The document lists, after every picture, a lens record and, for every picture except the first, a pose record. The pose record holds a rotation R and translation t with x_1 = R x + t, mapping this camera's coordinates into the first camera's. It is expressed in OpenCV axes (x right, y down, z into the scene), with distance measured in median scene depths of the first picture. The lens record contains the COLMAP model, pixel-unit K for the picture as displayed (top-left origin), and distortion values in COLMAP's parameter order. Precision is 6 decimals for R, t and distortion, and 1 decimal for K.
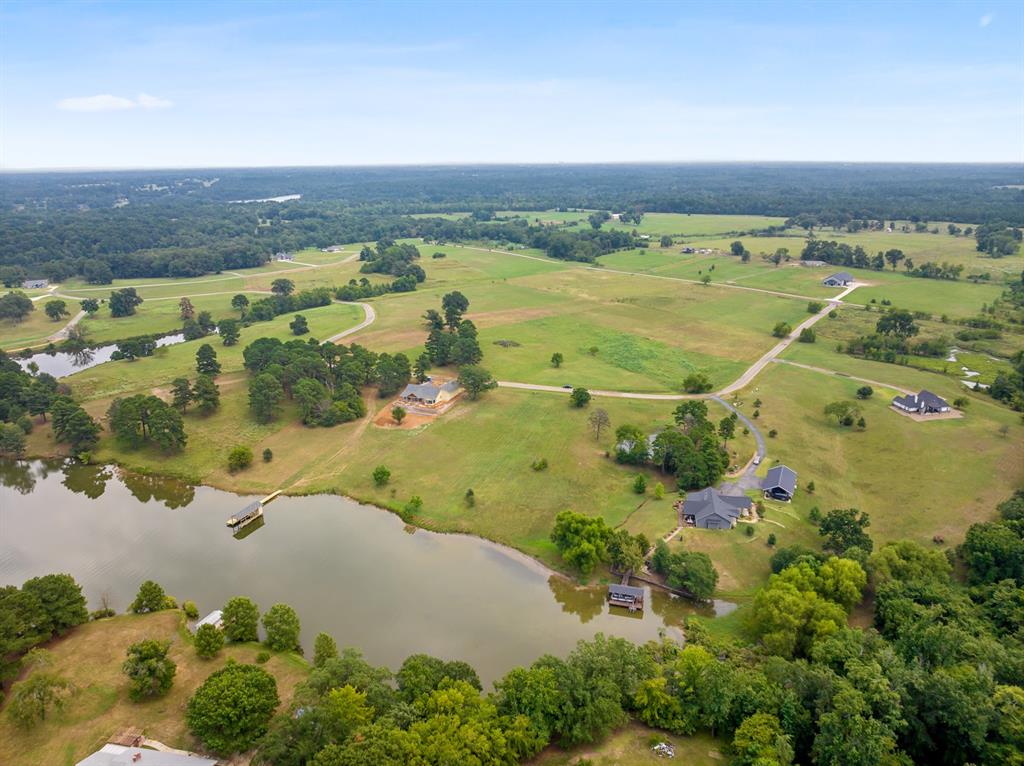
lens RADIAL K [[730.0, 0, 512.0], [0, 730.0, 383.0], [0, 0, 1]] dist [-0.032102, -0.002980]
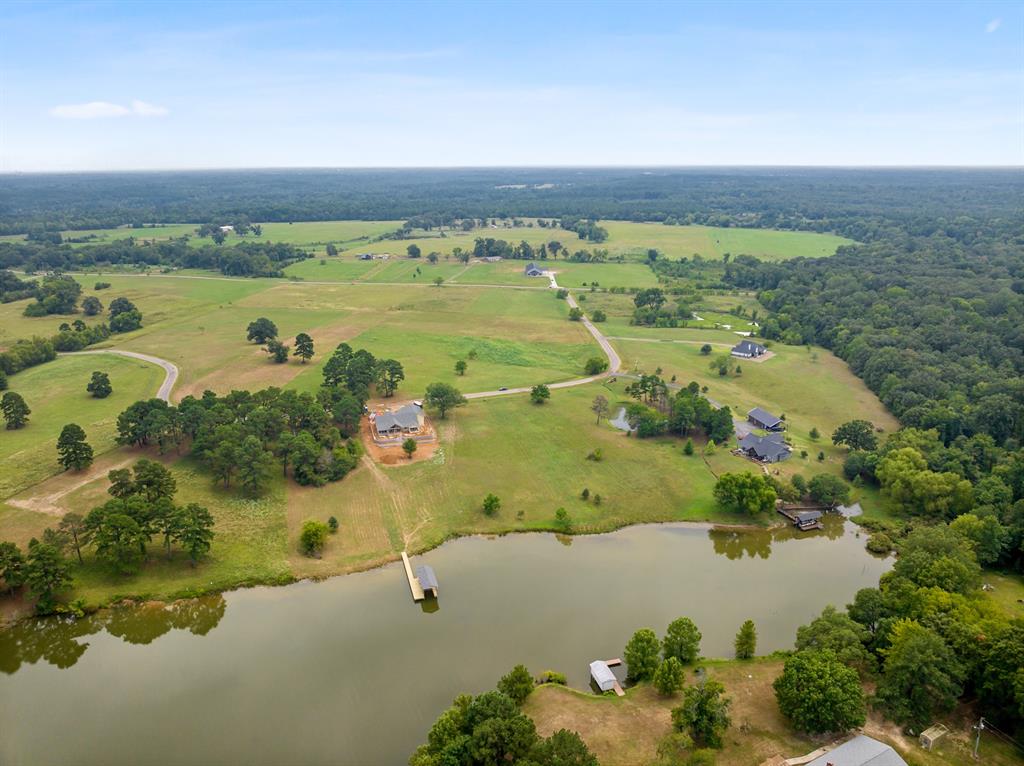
lens RADIAL K [[730.0, 0, 512.0], [0, 730.0, 383.0], [0, 0, 1]] dist [-0.032102, -0.002980]
pose [[0.780864, -0.176201, 0.599336, -0.580126], [0.181054, 0.982053, 0.052825, -0.060496], [-0.597888, 0.067263, 0.798753, 0.177033]]
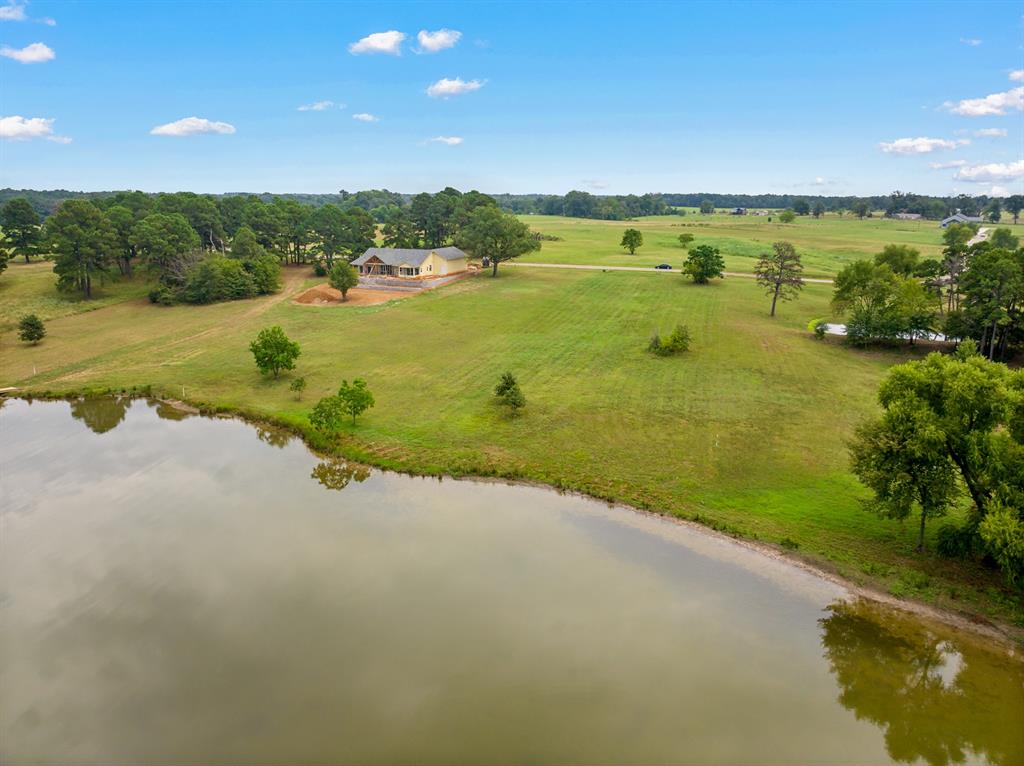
lens RADIAL K [[730.0, 0, 512.0], [0, 730.0, 383.0], [0, 0, 1]] dist [-0.032102, -0.002980]
pose [[0.999798, 0.012677, 0.015594, -0.048196], [-0.011806, 0.998431, -0.054737, 0.133547], [-0.016264, 0.054542, 0.998379, 0.504371]]
